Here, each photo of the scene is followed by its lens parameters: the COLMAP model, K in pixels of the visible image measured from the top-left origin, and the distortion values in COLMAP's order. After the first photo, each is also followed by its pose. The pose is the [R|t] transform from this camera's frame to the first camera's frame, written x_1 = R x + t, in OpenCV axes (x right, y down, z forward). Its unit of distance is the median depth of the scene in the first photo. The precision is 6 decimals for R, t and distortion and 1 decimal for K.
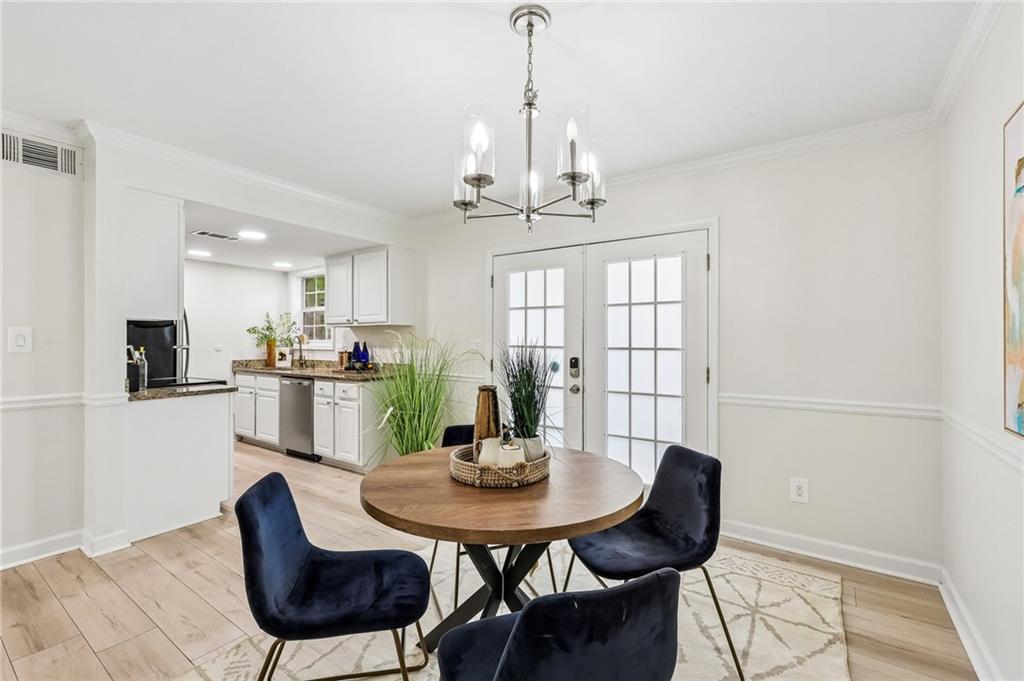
lens RADIAL K [[422.9, 0, 507.2], [0, 422.9, 339.8], [0, 0, 1]] dist [-0.001900, 0.000023]
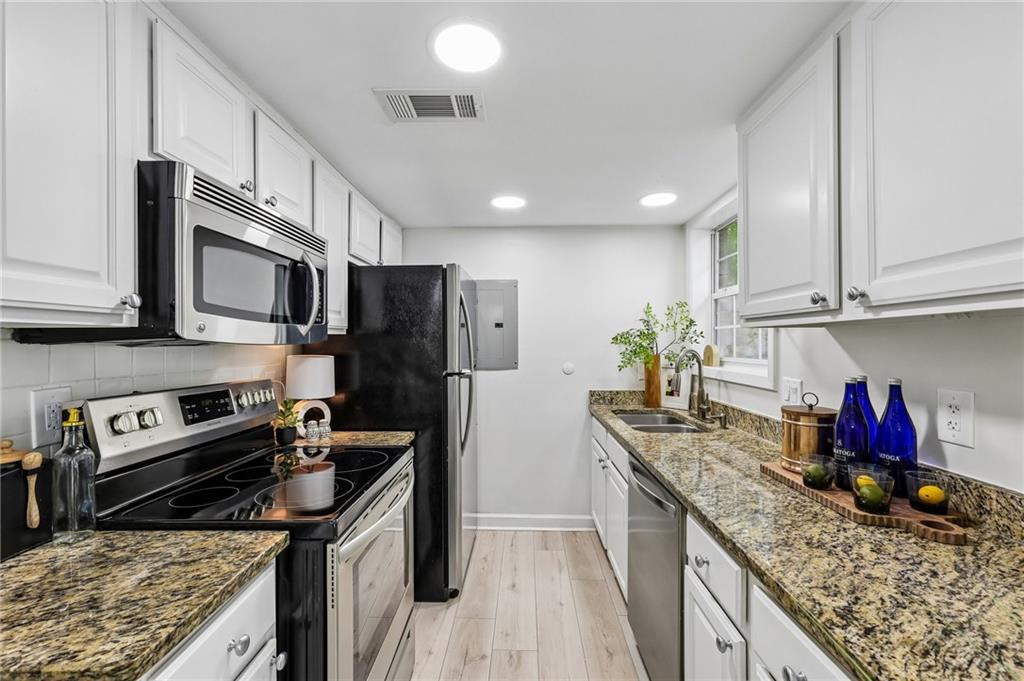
lens RADIAL K [[419.2, 0, 509.5], [0, 419.2, 338.6], [0, 0, 1]] dist [-0.000027, 0.000370]
pose [[0.537885, -0.009497, -0.842965, -0.246712], [0.001516, 0.999946, -0.010299, -0.018867], [0.843017, 0.004262, 0.537870, 0.663401]]
